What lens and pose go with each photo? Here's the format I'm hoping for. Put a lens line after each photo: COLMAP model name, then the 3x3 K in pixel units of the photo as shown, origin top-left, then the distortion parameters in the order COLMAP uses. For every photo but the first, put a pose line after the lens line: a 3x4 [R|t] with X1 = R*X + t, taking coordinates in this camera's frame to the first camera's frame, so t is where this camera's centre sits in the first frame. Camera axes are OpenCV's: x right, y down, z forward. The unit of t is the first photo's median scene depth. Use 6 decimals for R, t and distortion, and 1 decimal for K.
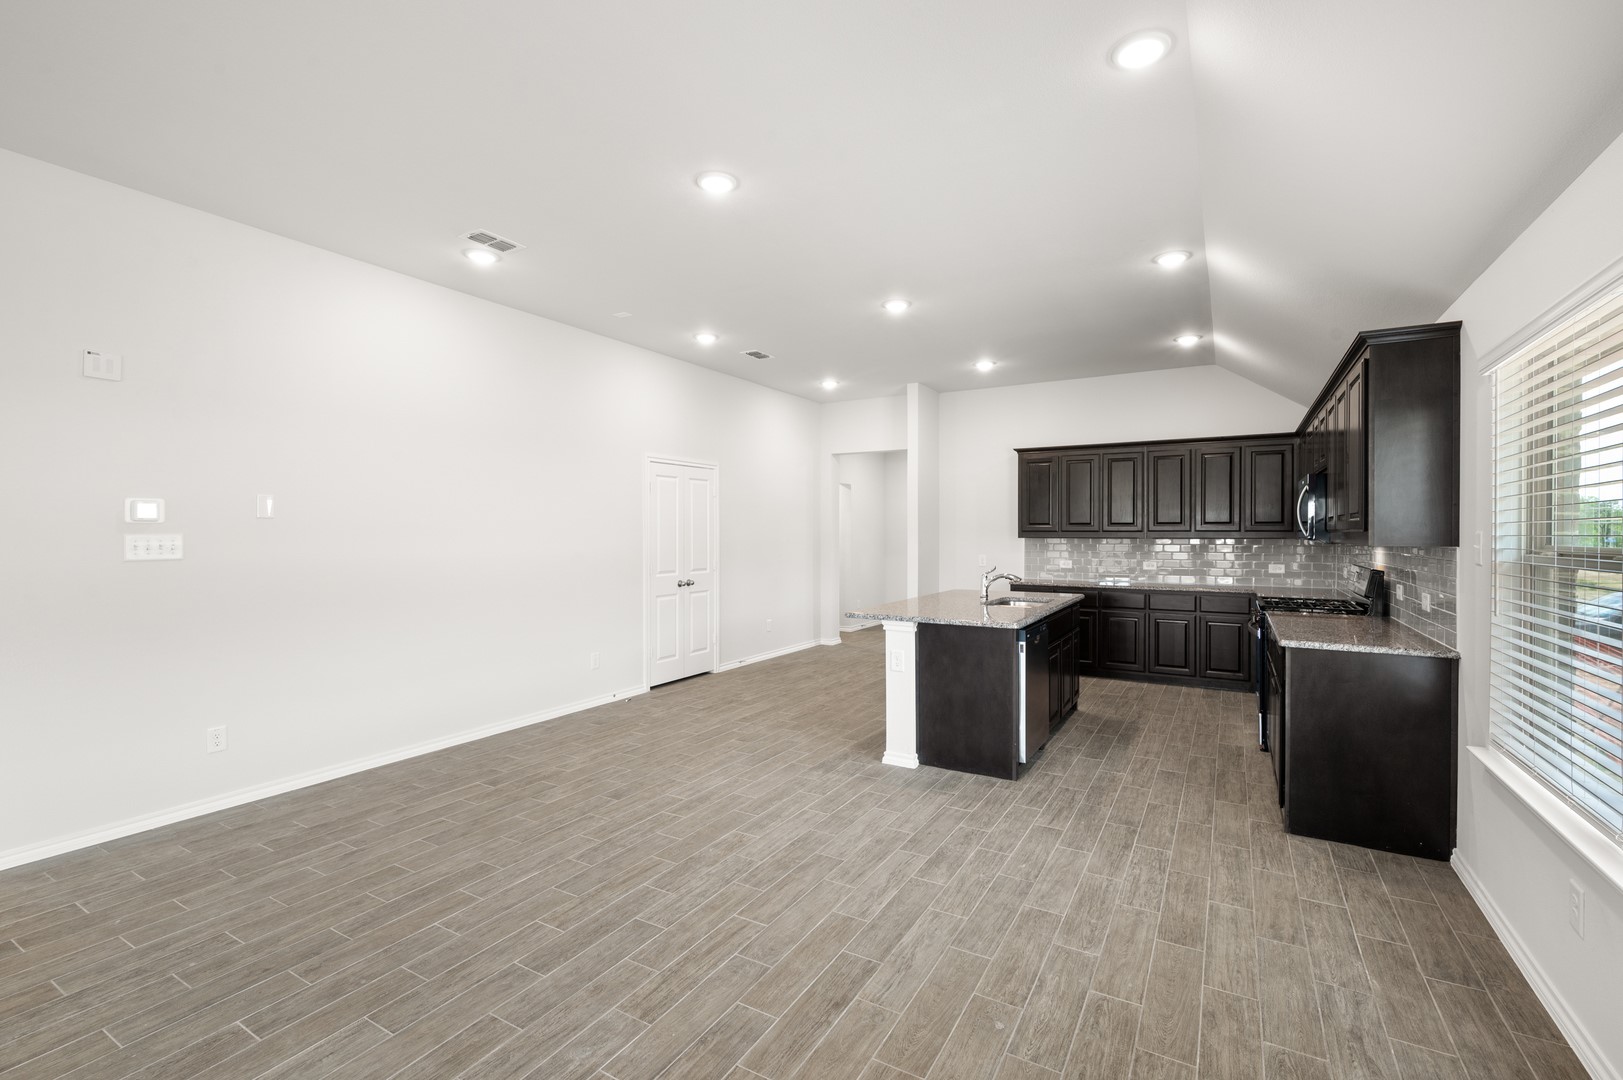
lens RADIAL K [[714.6, 0, 810.1], [0, 714.6, 535.9], [0, 0, 1]] dist [0.000990, 0.000416]
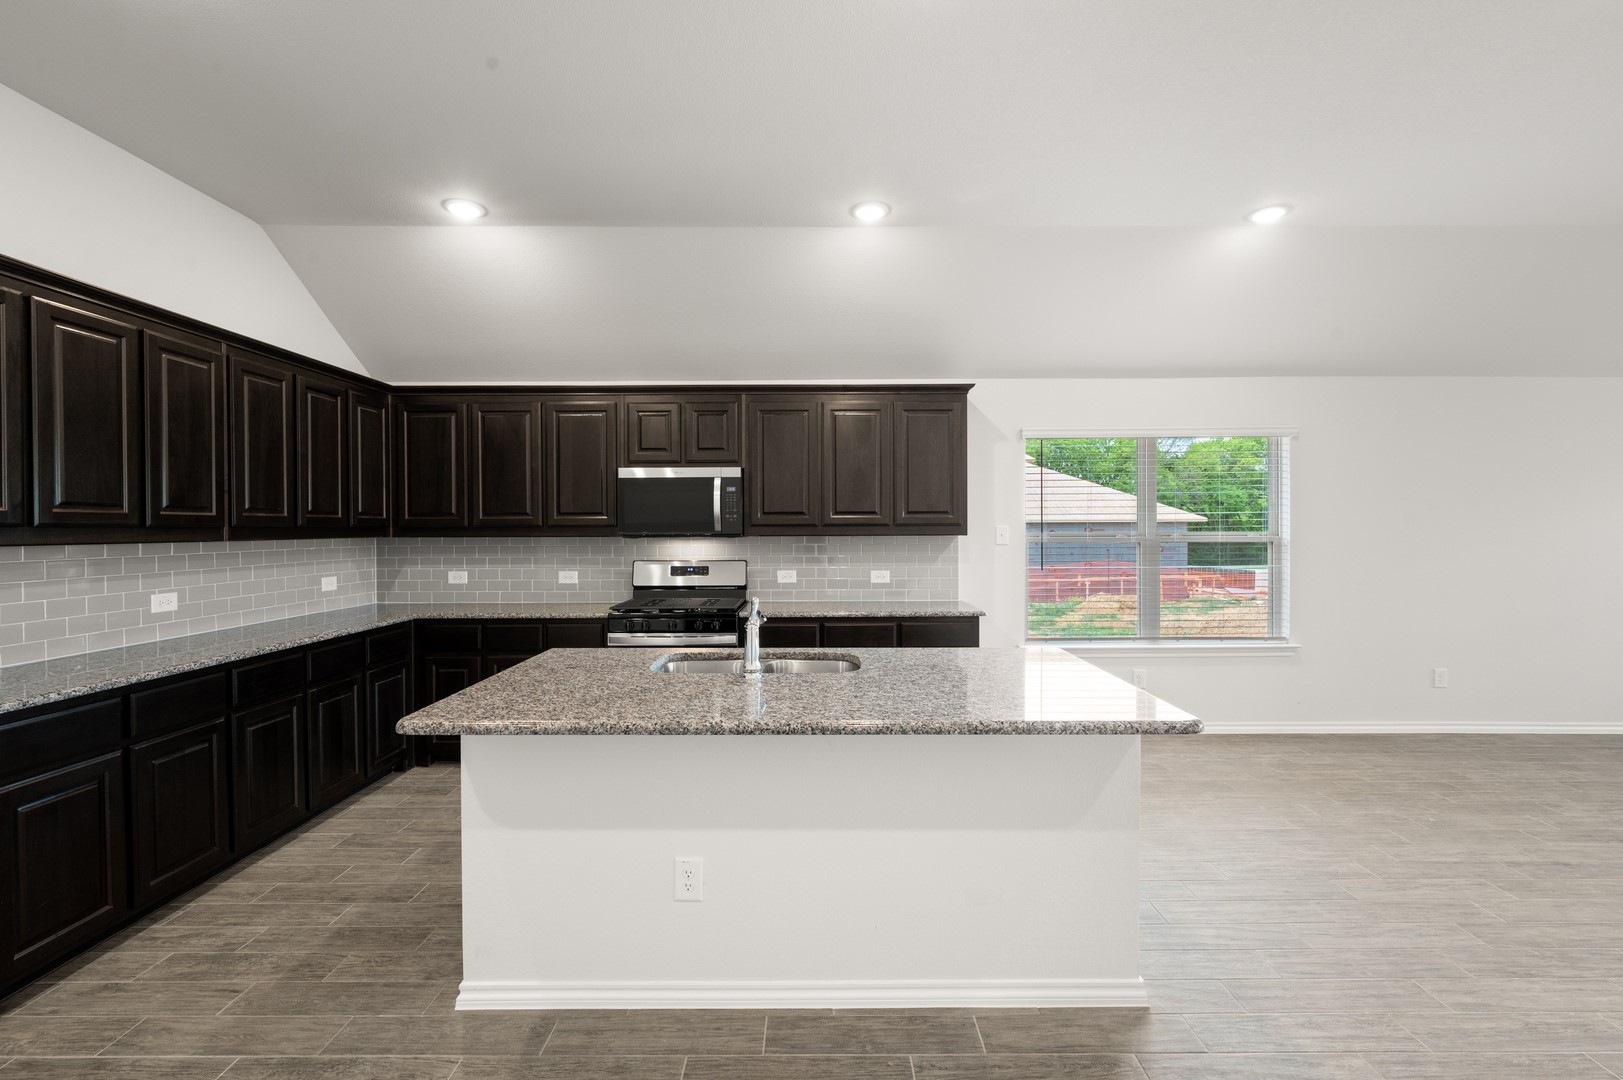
lens RADIAL K [[693.3, 0, 812.8], [0, 693.3, 529.4], [0, 0, 1]] dist [-0.000160, 0.000491]
pose [[-0.507272, -0.000414, 0.861786, -0.144110], [0.007072, 0.999964, 0.004643, -0.004622], [-0.861757, 0.008450, -0.507251, 1.110927]]
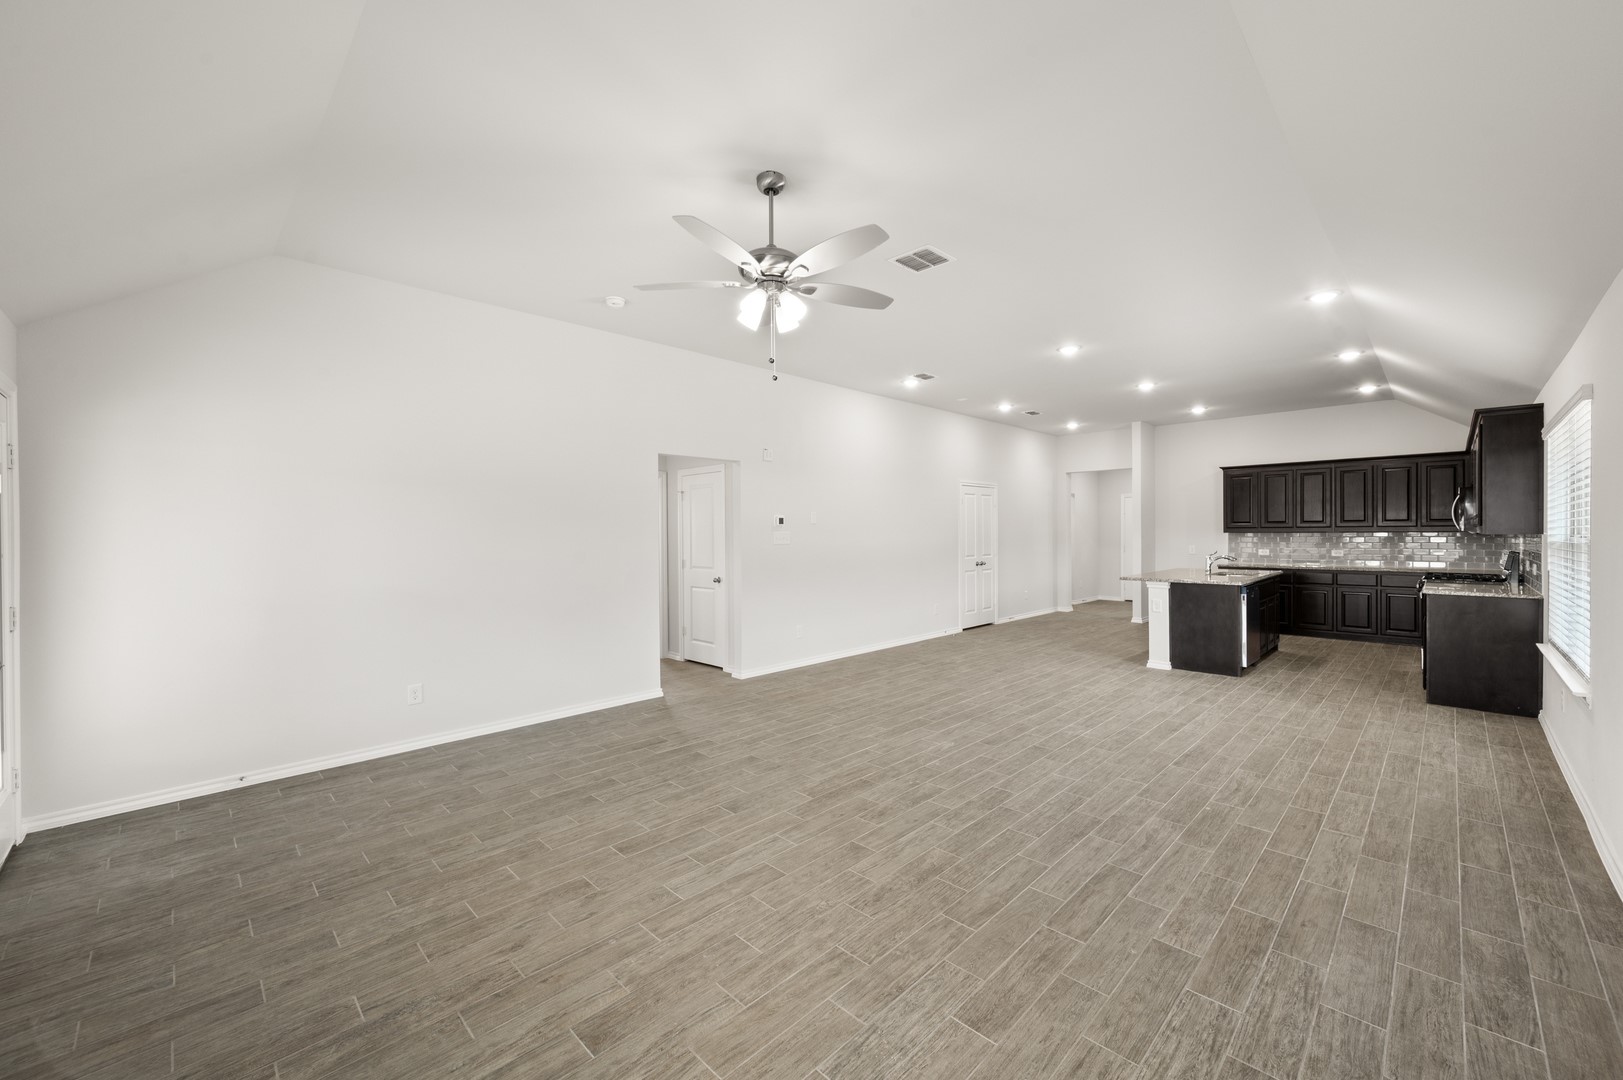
lens RADIAL K [[639.5, 0, 809.3], [0, 639.5, 535.2], [0, 0, 1]] dist [0.000864, -0.000092]
pose [[0.967898, -0.005098, -0.251291, -0.221398], [0.005395, 0.999985, 0.000492, 0.003719], [0.251285, -0.001832, 0.967911, -0.500550]]
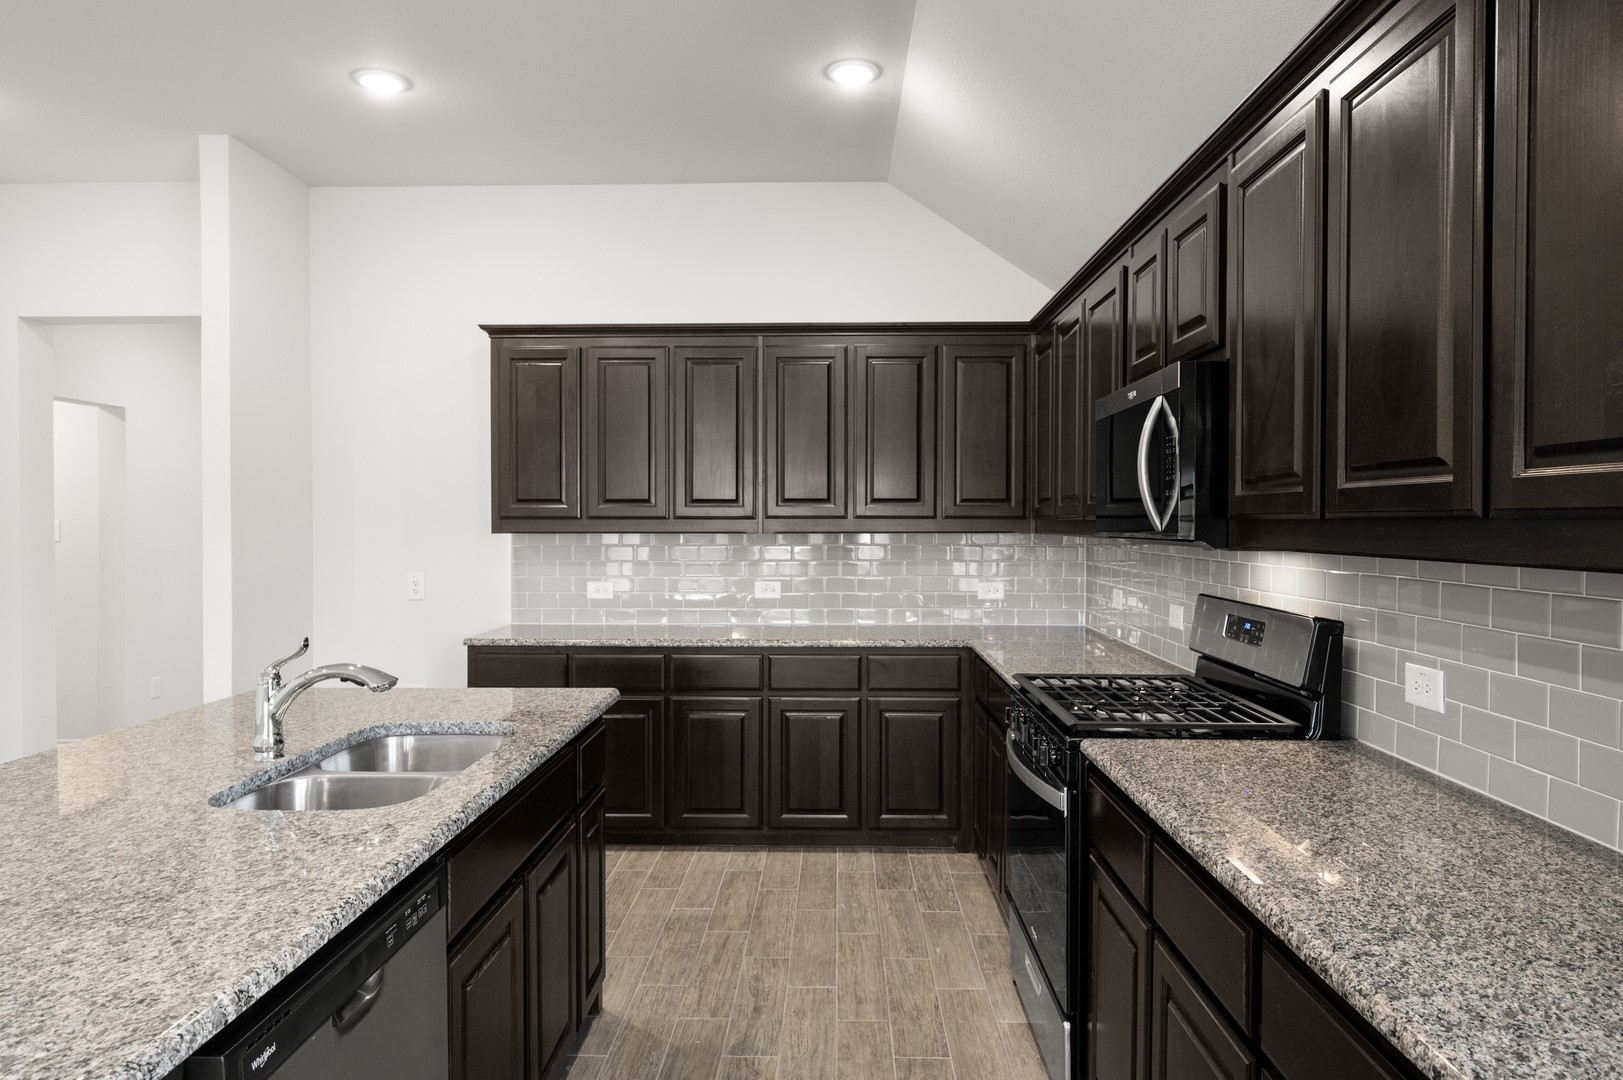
lens RADIAL K [[999.1, 0, 811.5], [0, 999.1, 540.0], [0, 0, 1]] dist [0.001879, 0.000392]
pose [[0.874359, -0.010975, 0.485155, 0.224159], [0.003277, 0.999855, 0.016712, -0.003458], [-0.485268, -0.013023, 0.874268, 0.510382]]
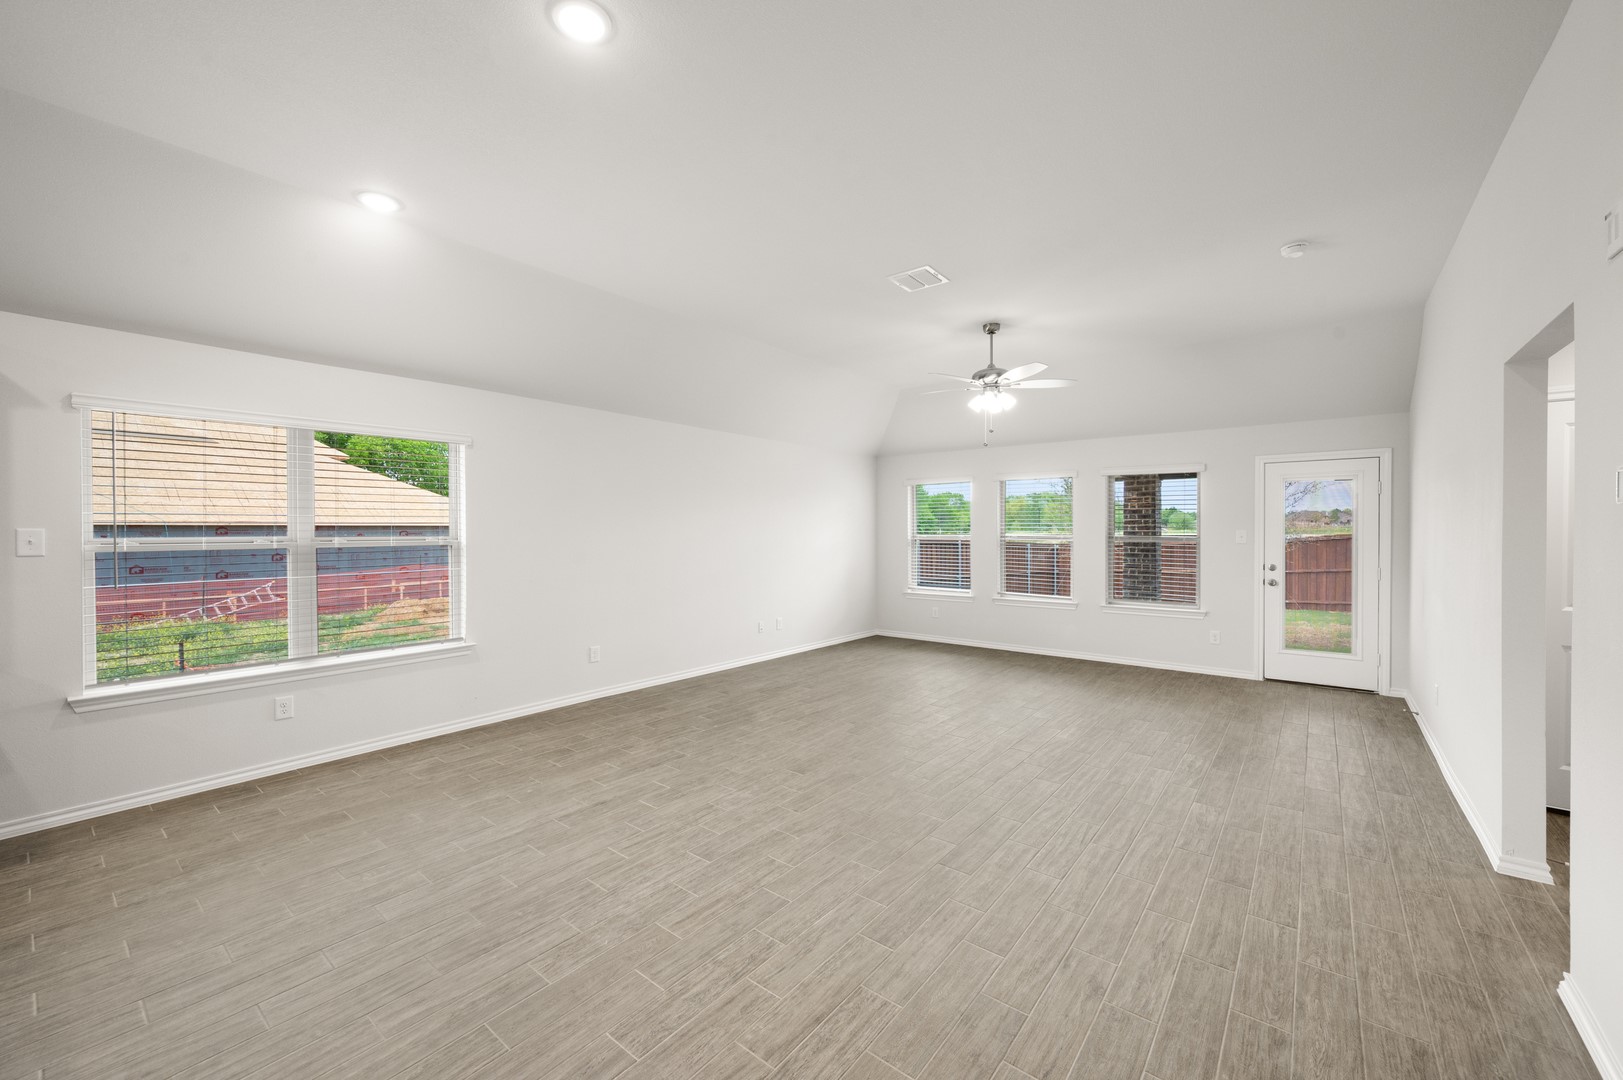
lens RADIAL K [[639.5, 0, 809.3], [0, 639.5, 535.2], [0, 0, 1]] dist [0.000864, -0.000092]
pose [[-0.990094, -0.000222, 0.140407, -0.254555], [0.001714, 0.999905, 0.013664, -0.004629], [-0.140397, 0.013769, -0.990000, 0.926787]]
